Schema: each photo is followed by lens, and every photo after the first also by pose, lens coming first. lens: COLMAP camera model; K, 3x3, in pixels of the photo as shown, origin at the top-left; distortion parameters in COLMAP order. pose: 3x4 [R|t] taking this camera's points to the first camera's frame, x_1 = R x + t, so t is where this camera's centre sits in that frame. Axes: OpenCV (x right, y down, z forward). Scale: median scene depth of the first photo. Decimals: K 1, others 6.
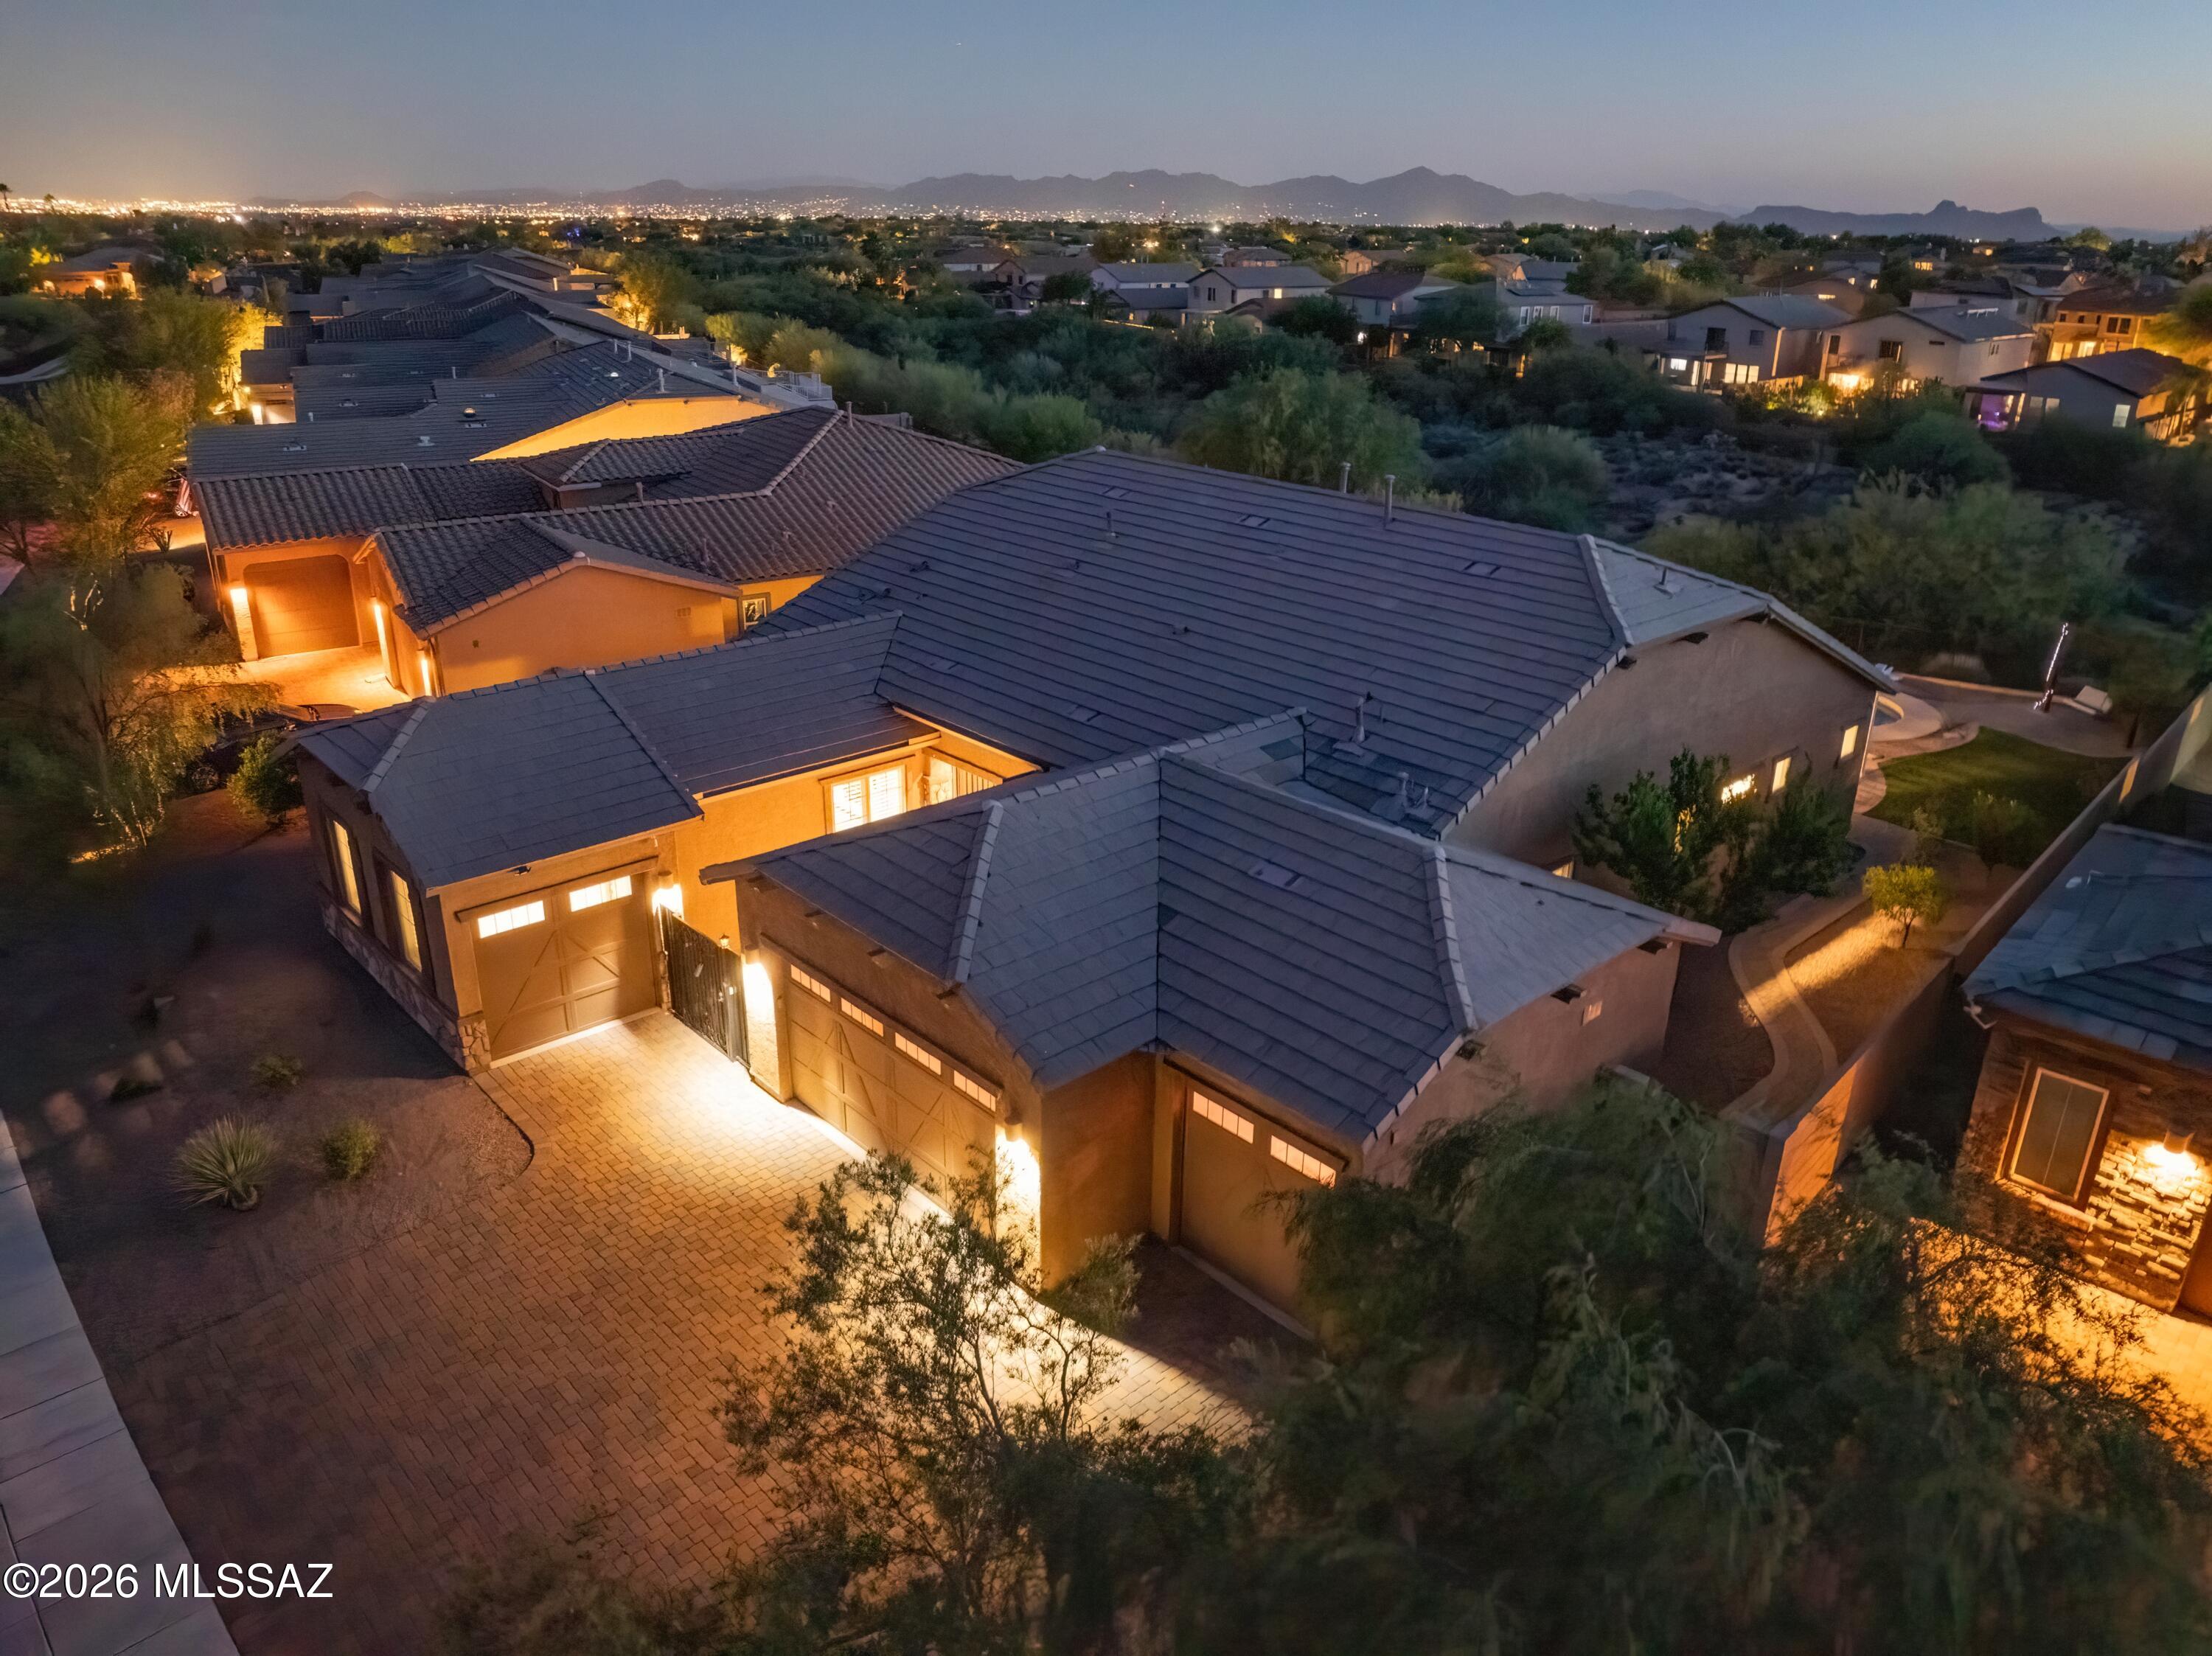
lens RADIAL K [[1553.2, 0, 1112.3], [0, 1553.2, 823.6], [0, 0, 1]] dist [-0.044141, 0.006296]
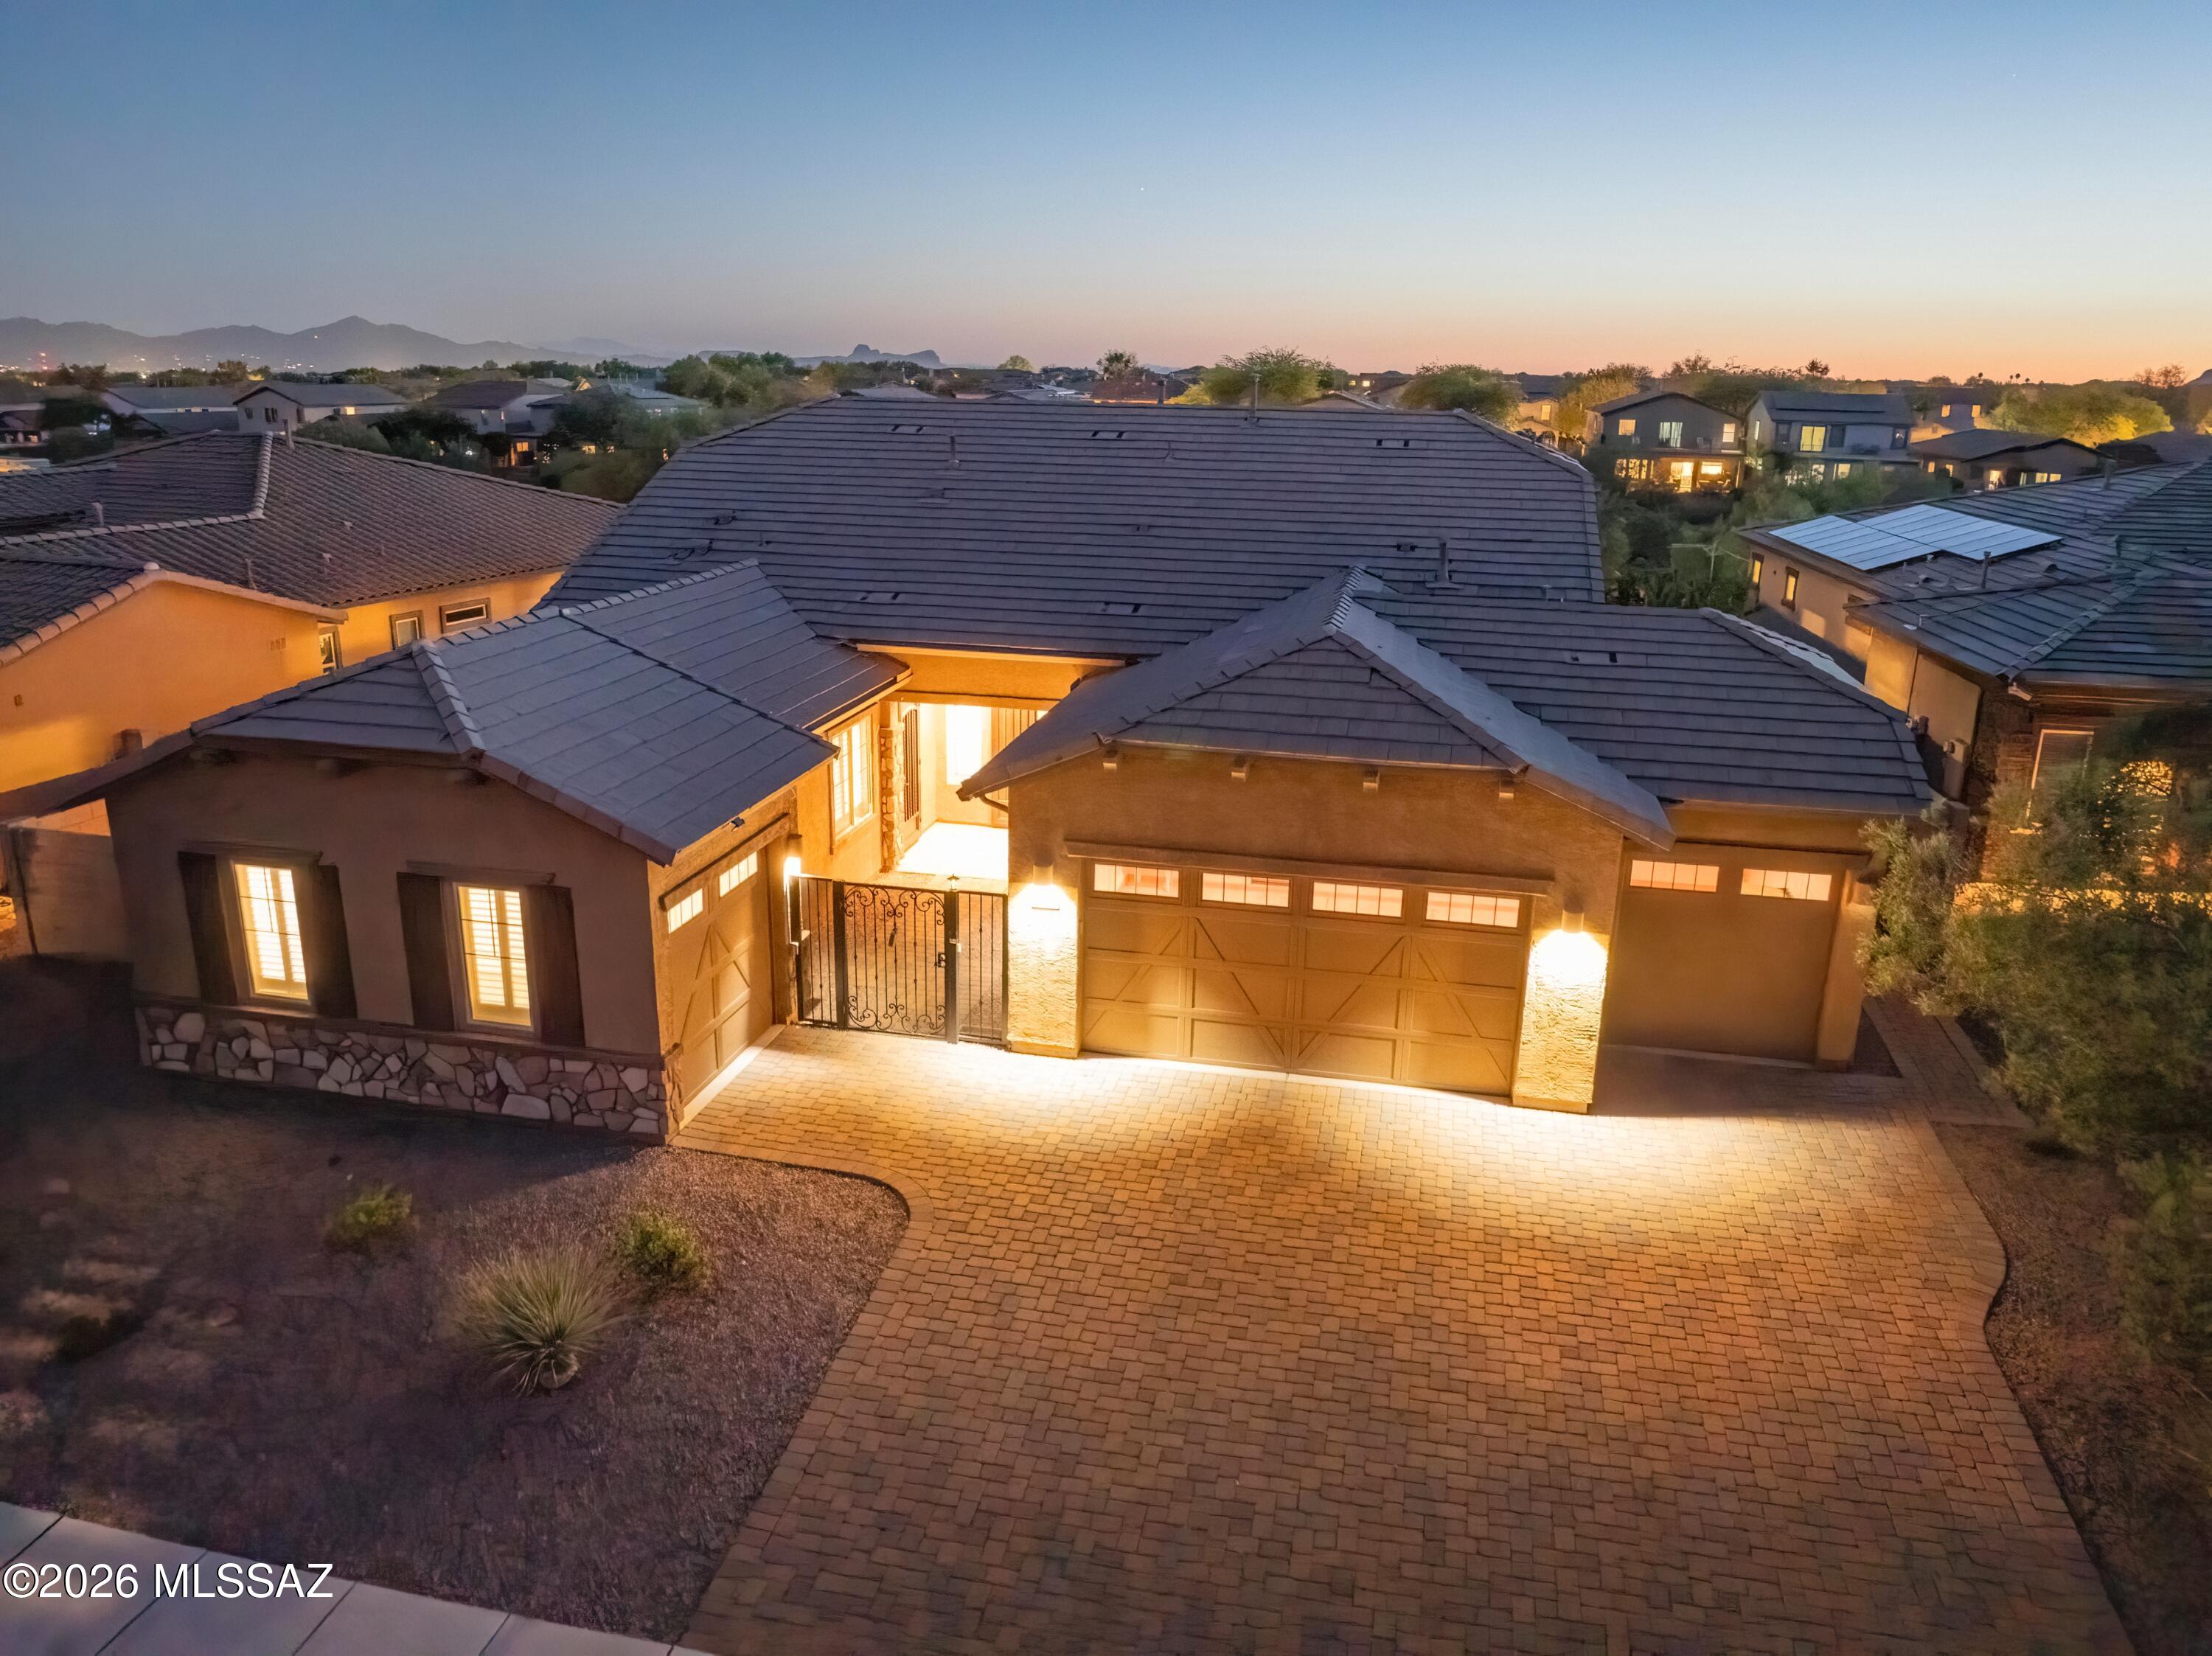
lens RADIAL K [[1553.7, 0, 1096.9], [0, 1553.7, 825.7], [0, 0, 1]] dist [-0.039959, 0.005434]
pose [[0.813305, -0.162792, 0.558599, -0.589099], [0.210915, 0.977250, -0.022286, 0.075216], [-0.542263, 0.135943, 0.829138, 0.276683]]
